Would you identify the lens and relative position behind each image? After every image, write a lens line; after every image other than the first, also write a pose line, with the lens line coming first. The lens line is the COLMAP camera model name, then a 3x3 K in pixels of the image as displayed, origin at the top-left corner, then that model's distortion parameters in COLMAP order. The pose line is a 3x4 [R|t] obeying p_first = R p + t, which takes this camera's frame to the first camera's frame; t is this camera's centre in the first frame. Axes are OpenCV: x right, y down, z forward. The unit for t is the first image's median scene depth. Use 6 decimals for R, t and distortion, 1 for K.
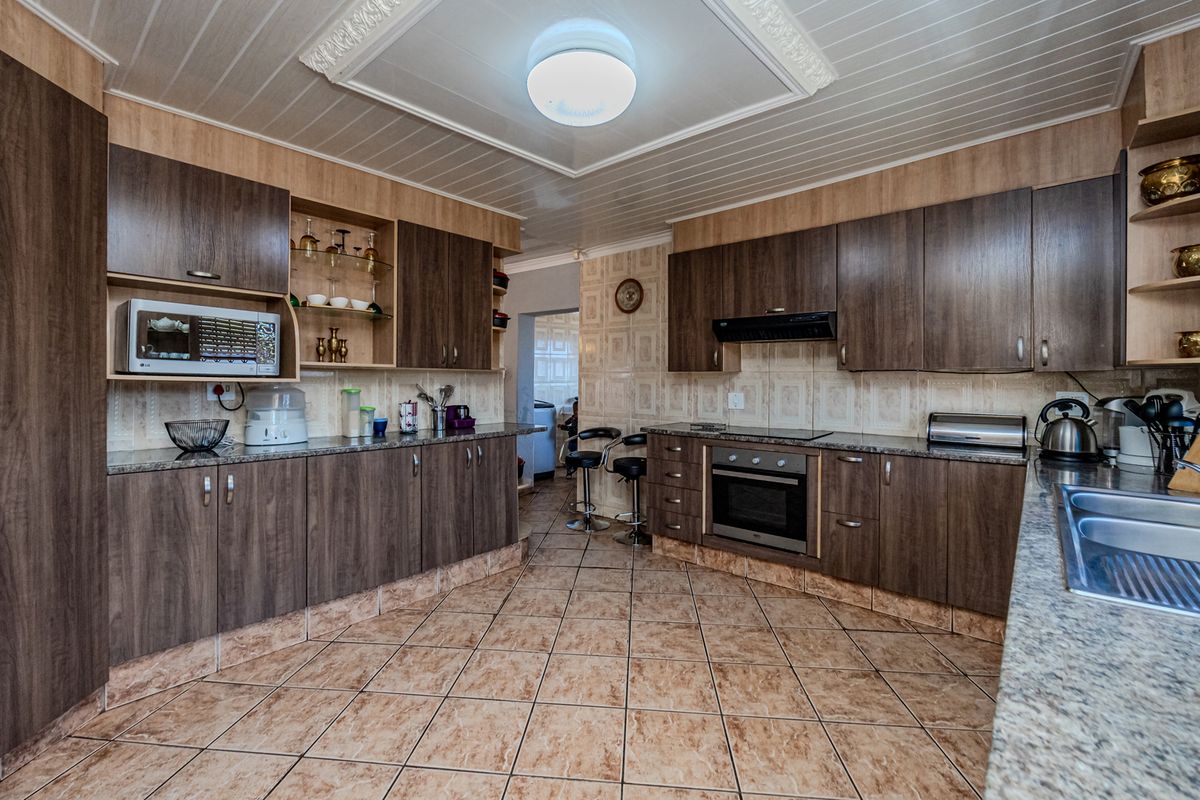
lens RADIAL K [[507.0, 0, 600.1], [0, 507.0, 389.7], [0, 0, 1]] dist [-0.002435, -0.000090]
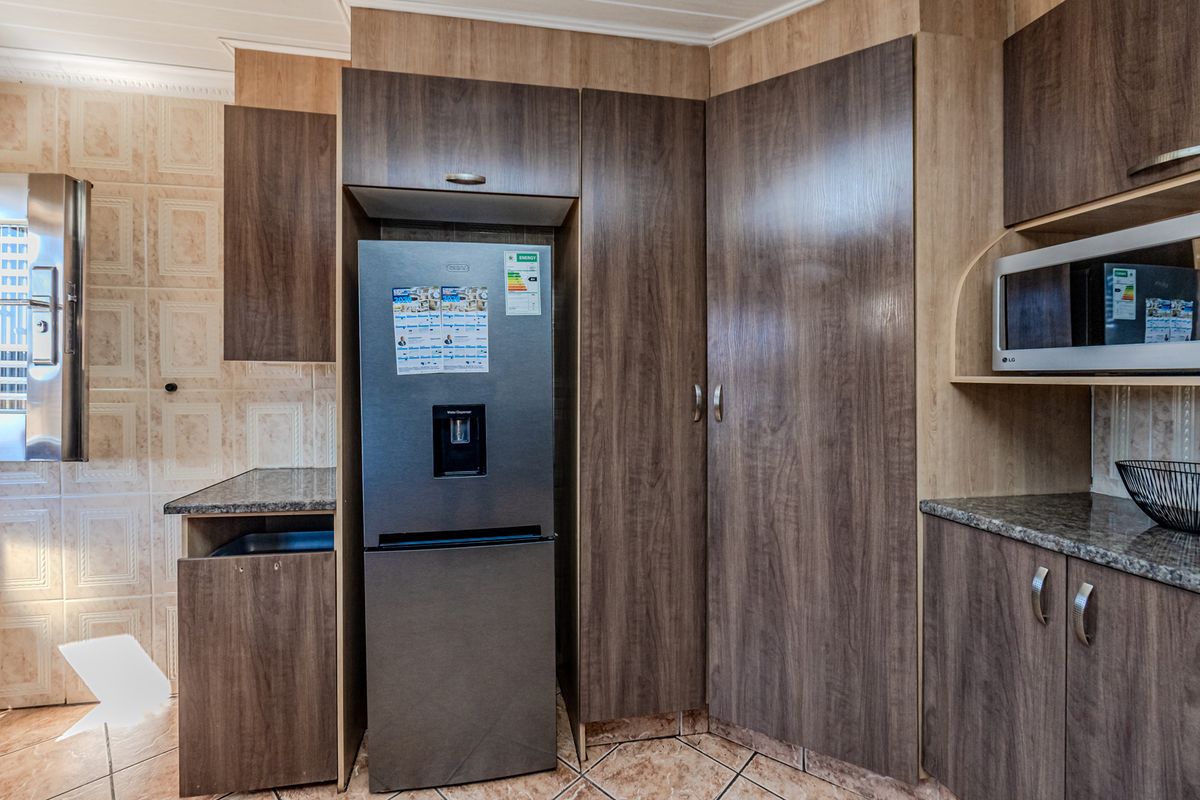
lens RADIAL K [[507.0, 0, 591.4], [0, 507.0, 383.2], [0, 0, 1]] dist [-0.002435, -0.000090]
pose [[-0.624818, 0.003858, -0.780761, -0.095462], [-0.004658, 0.999952, 0.008668, -0.026877], [0.780757, 0.009052, -0.624769, 1.187523]]
